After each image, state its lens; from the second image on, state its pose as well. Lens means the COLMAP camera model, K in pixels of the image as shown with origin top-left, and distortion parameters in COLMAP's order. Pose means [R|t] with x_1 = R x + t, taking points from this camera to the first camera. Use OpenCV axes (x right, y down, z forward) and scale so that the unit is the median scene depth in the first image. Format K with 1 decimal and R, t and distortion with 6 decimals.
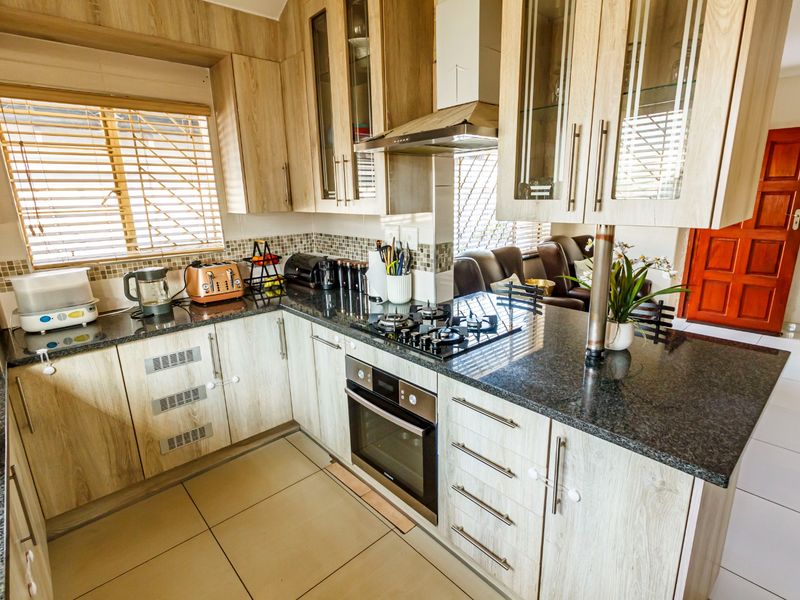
lens RADIAL K [[413.8, 0, 402.2], [0, 413.8, 298.1], [0, 0, 1]] dist [0.002065, -0.000466]
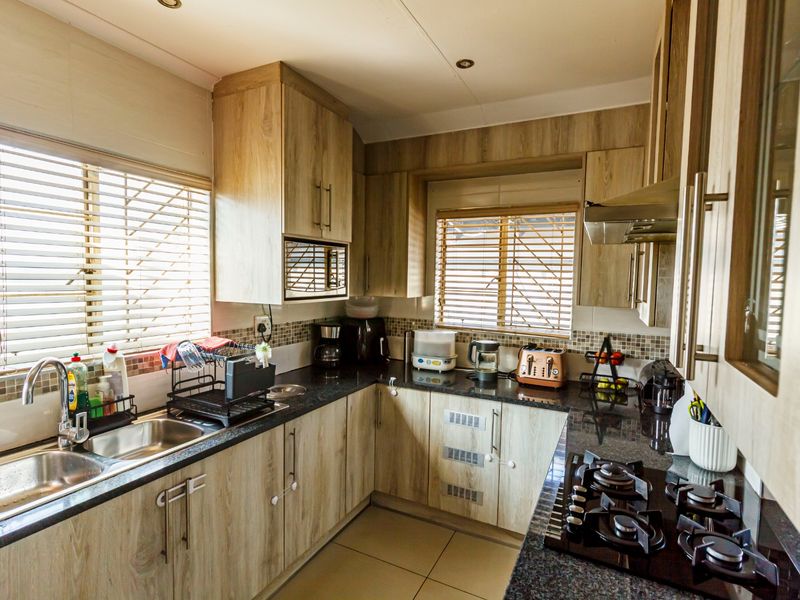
lens RADIAL K [[413.8, 0, 402.2], [0, 413.8, 298.1], [0, 0, 1]] dist [0.002065, -0.000466]
pose [[0.355753, 0.081913, -0.930983, 0.366579], [-0.257574, 0.966165, -0.013417, -0.100492], [0.898385, 0.244570, 0.364815, 0.273206]]
